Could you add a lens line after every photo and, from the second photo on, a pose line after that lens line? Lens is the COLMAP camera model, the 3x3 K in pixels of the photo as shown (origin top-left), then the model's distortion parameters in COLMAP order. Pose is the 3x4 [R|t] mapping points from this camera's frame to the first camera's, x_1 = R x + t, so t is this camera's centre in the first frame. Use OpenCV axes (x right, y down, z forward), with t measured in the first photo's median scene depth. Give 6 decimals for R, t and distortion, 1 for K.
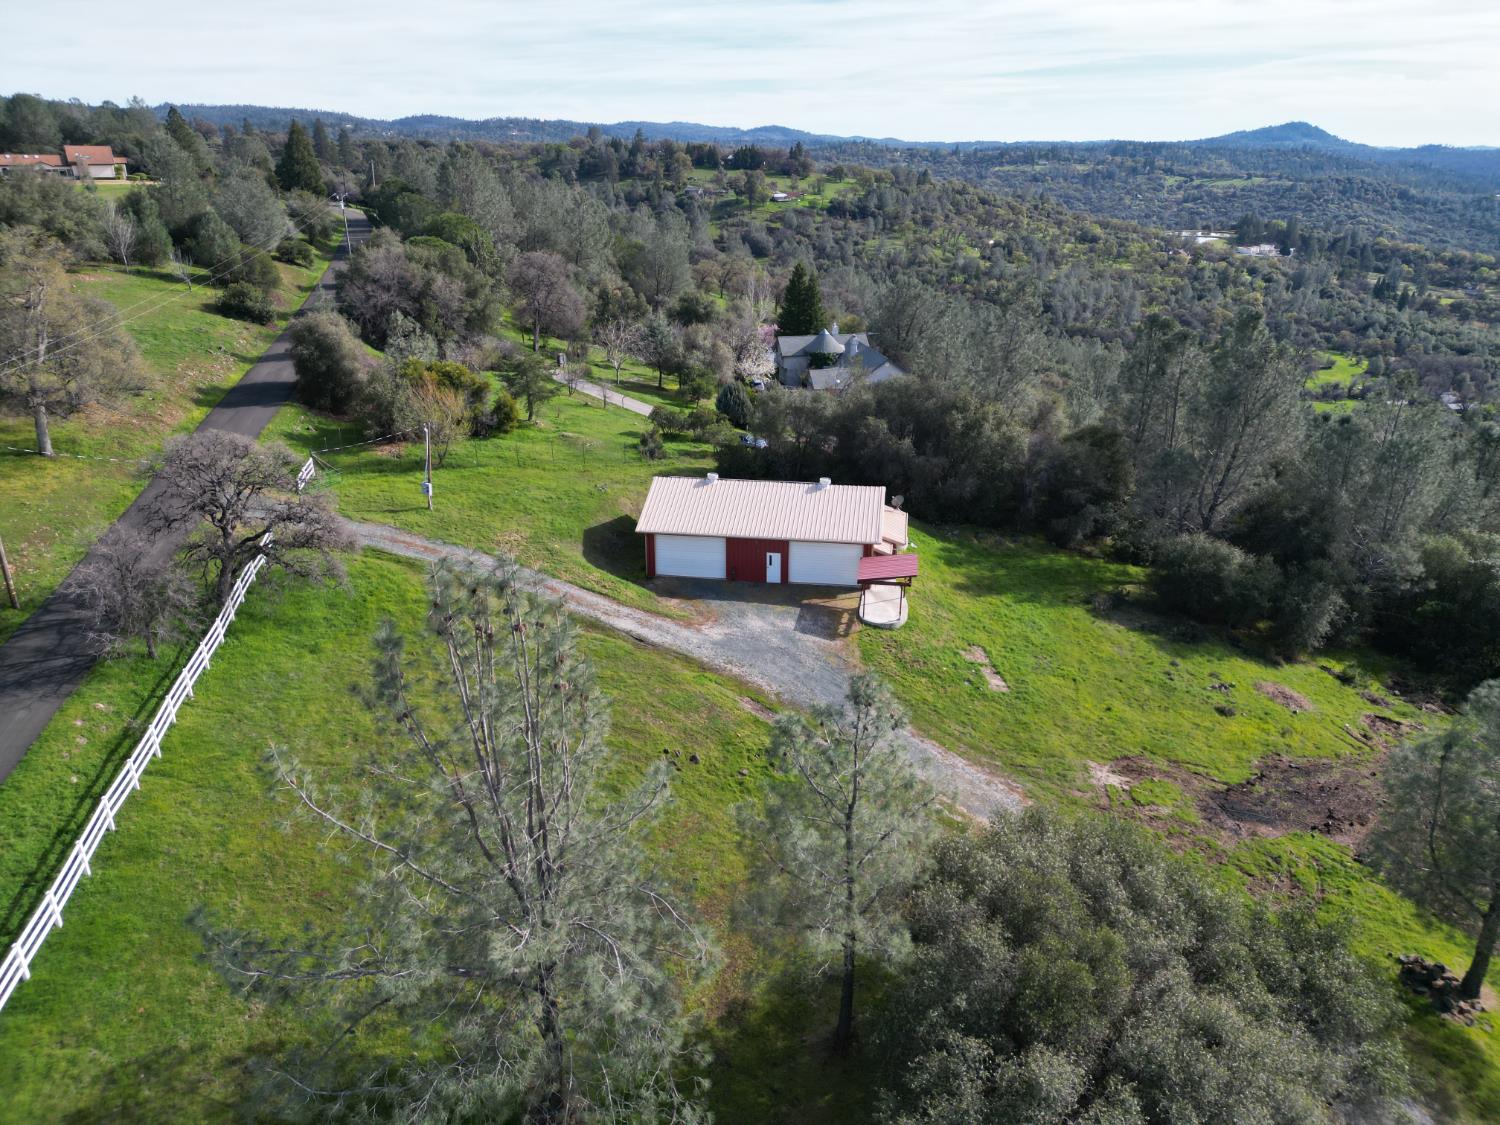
lens RADIAL K [[1062.6, 0, 751.6], [0, 1062.6, 560.8], [0, 0, 1]] dist [0.062161, -0.048309]
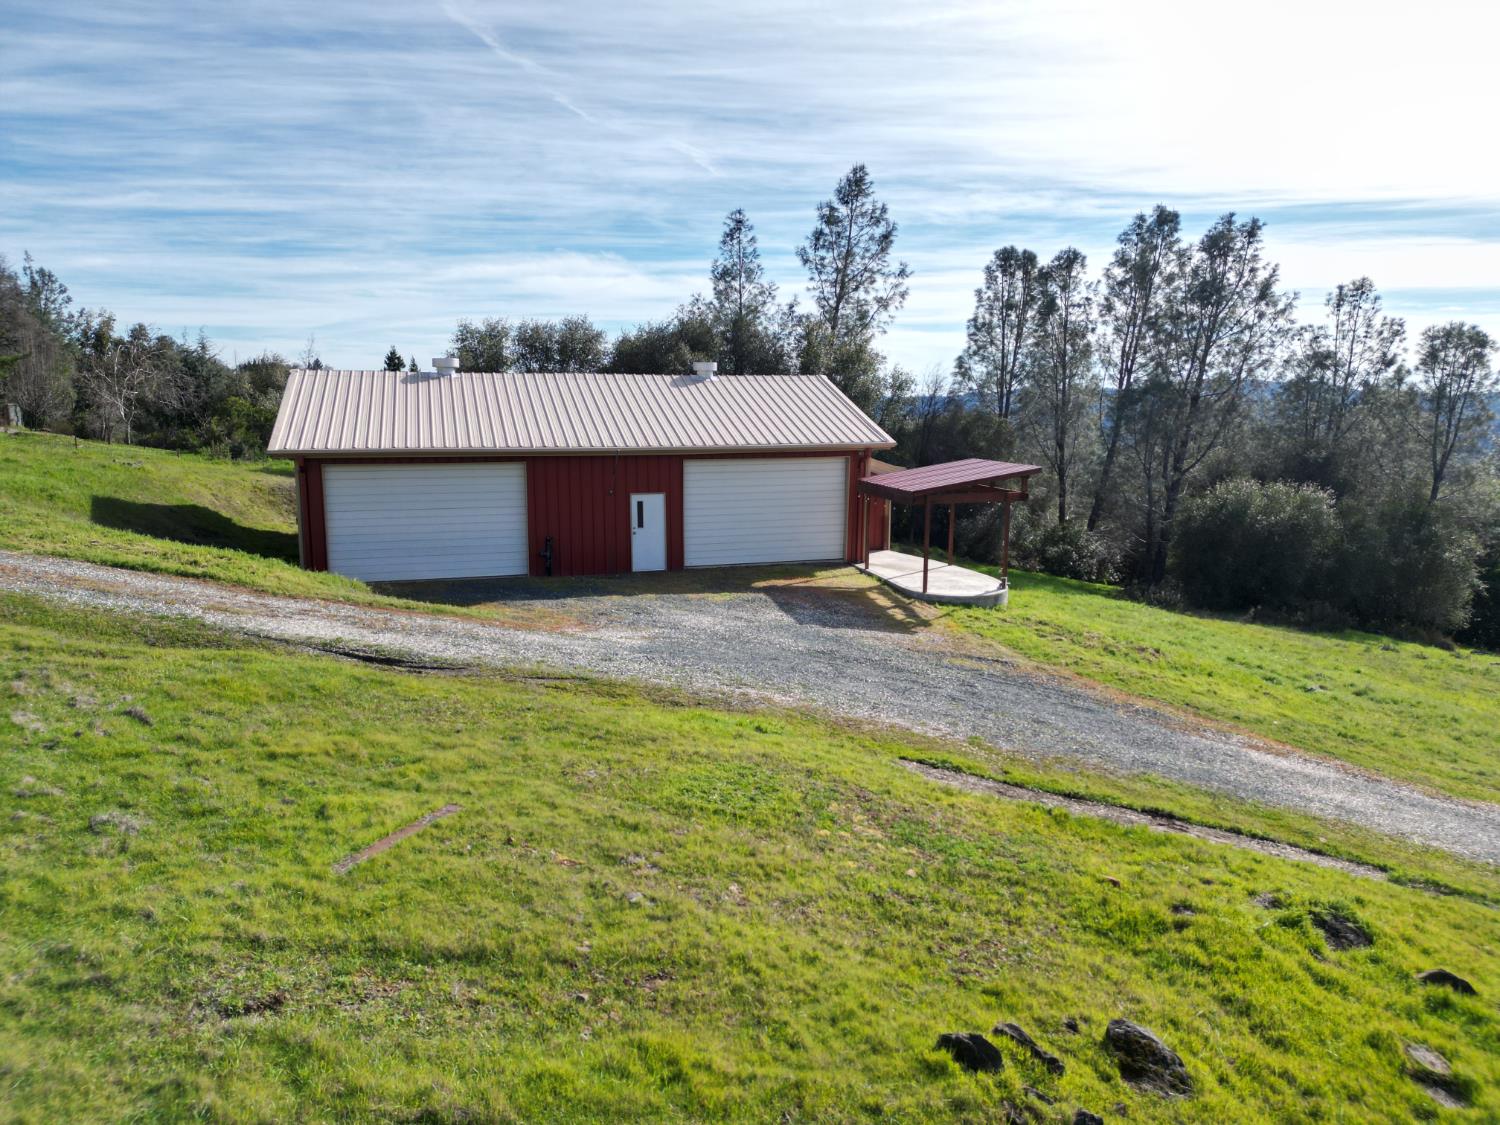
lens RADIAL K [[1062.6, 0, 737.8], [0, 1062.6, 536.9], [0, 0, 1]] dist [0.062161, -0.048309]
pose [[0.911249, -0.048154, 0.409032, -0.018078], [0.145446, 0.966776, -0.210213, 0.015588], [-0.385320, 0.251048, 0.887977, 0.098007]]
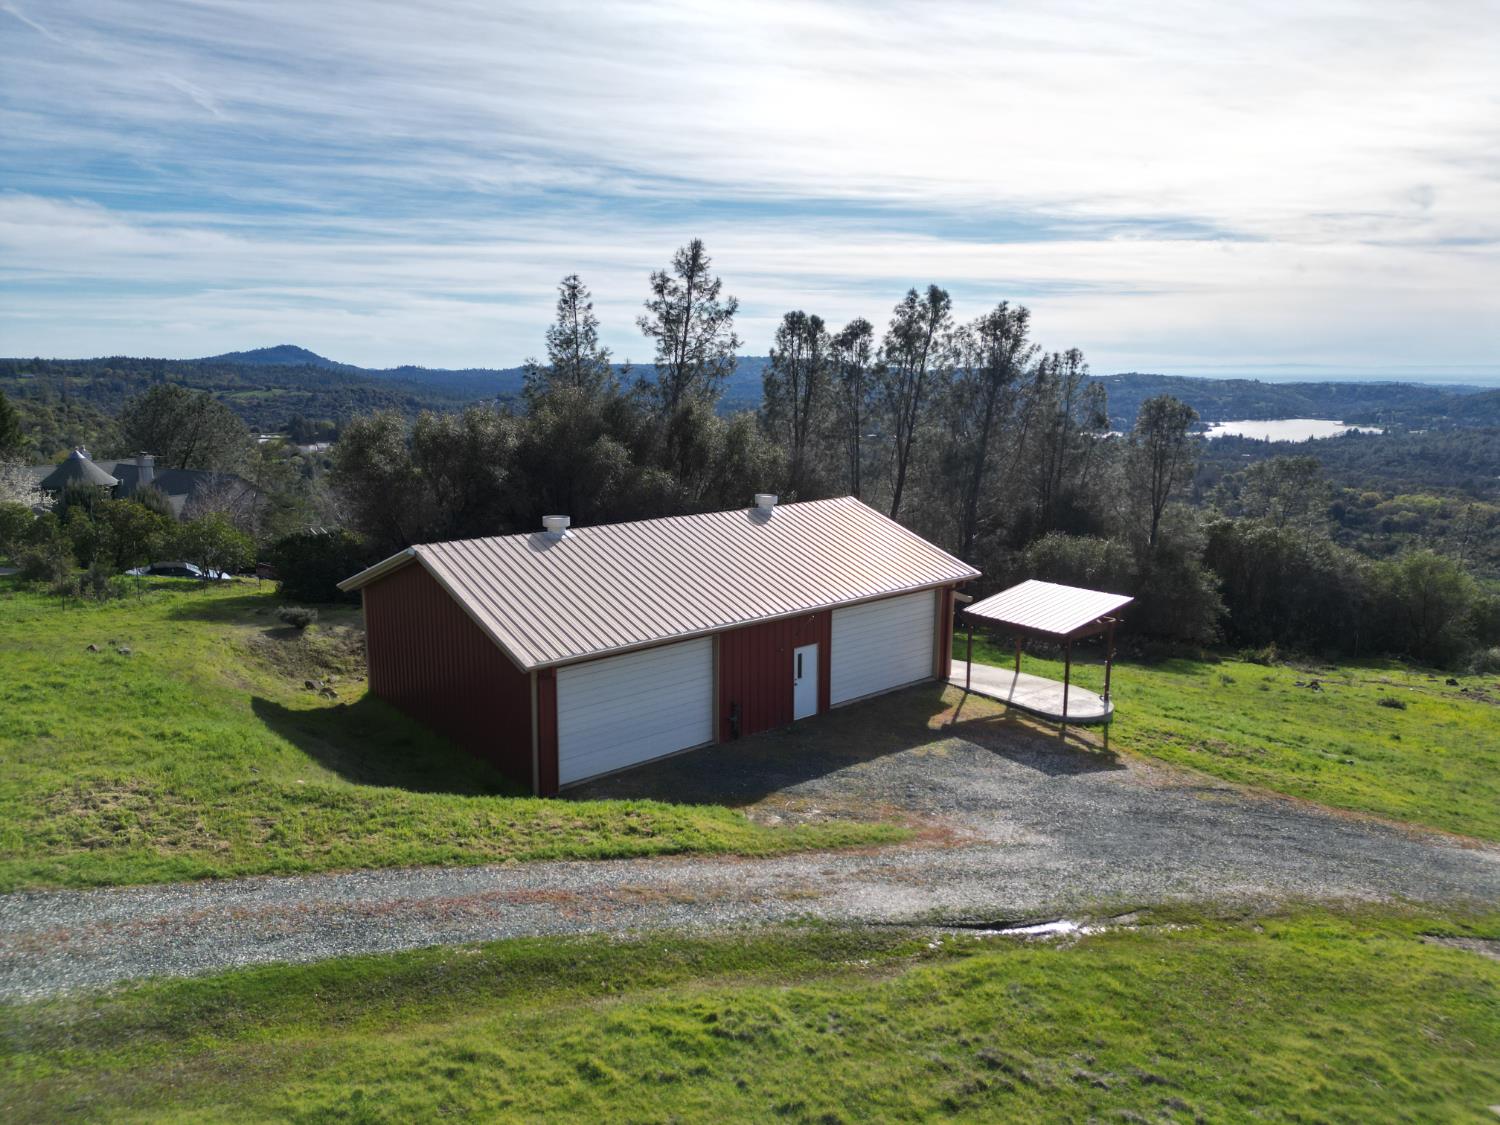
lens RADIAL K [[1062.6, 0, 745.7], [0, 1062.6, 556.4], [0, 0, 1]] dist [0.062161, -0.048309]
pose [[0.659041, -0.131432, 0.740534, -0.049130], [0.275537, 0.958350, -0.075124, -0.002624], [-0.699817, 0.253555, 0.667806, 0.111817]]
